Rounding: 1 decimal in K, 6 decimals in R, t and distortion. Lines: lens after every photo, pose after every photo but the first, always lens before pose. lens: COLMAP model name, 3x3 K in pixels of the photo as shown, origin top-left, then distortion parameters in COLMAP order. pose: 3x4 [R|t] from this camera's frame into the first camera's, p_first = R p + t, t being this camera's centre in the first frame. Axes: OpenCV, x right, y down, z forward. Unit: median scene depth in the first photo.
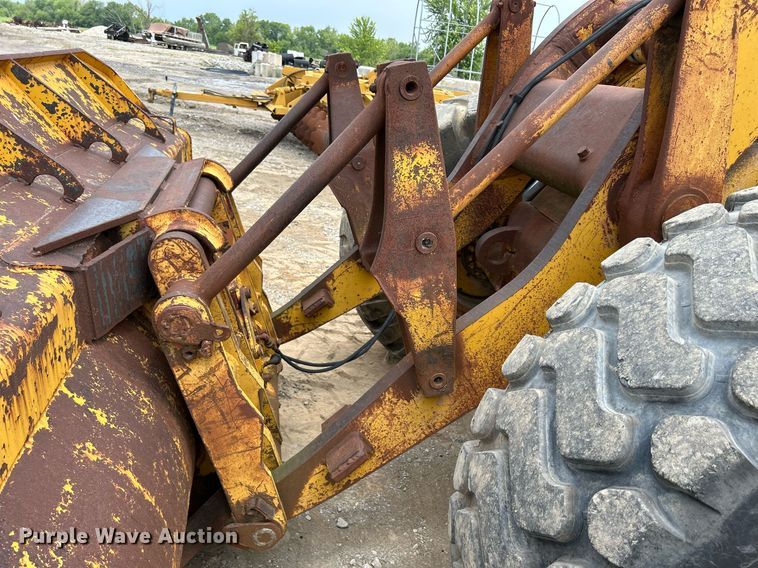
lens RADIAL K [[567.2, 0, 377.3], [0, 567.2, 291.6], [0, 0, 1]] dist [0.047670, -0.057744]
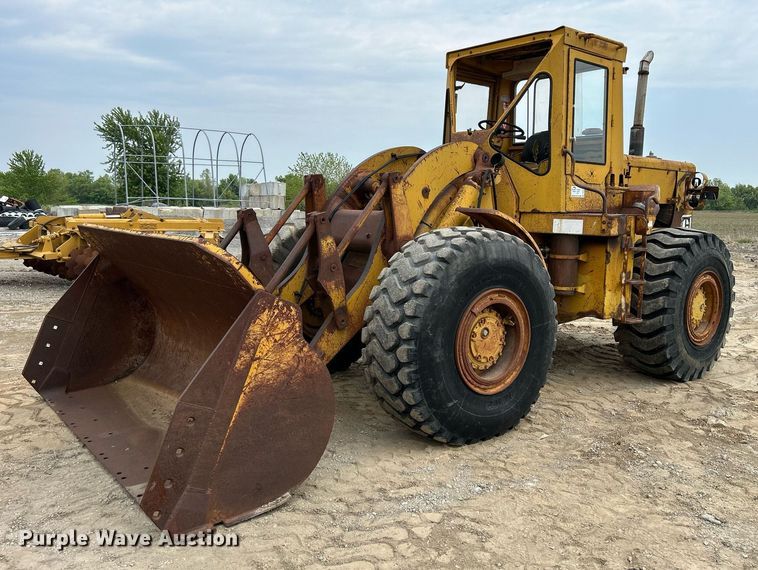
lens RADIAL K [[615.1, 0, 379.0], [0, 615.1, 285.0], [0, 0, 1]] dist [0.033484, -0.005013]
pose [[0.884684, -0.167400, 0.435100, -1.081510], [0.257569, 0.953438, -0.156887, 0.546157], [-0.388579, 0.250863, 0.886608, -1.862391]]
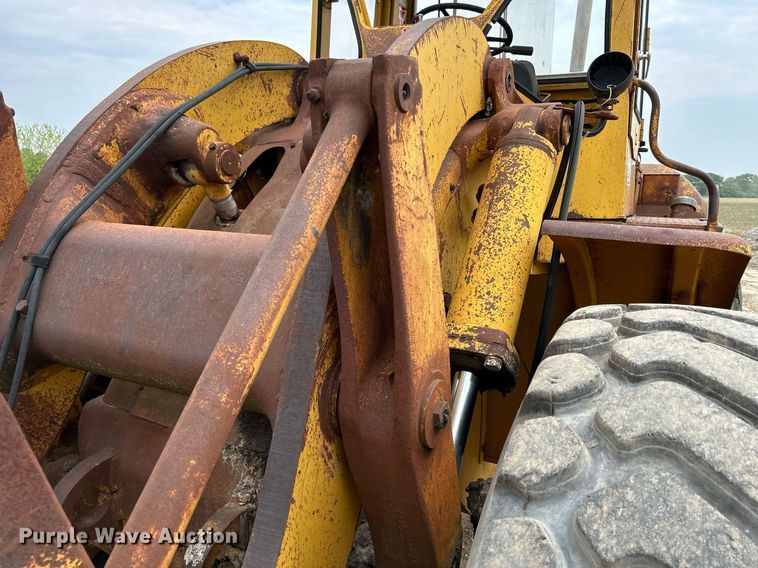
lens RADIAL K [[570.9, 0, 384.3], [0, 570.9, 285.1], [0, 0, 1]] dist [0.026075, -0.006104]
pose [[0.609749, -0.235977, 0.756651, -0.000717], [0.343100, 0.939156, 0.016407, -0.311253], [-0.714485, 0.249603, 0.653613, 0.542770]]
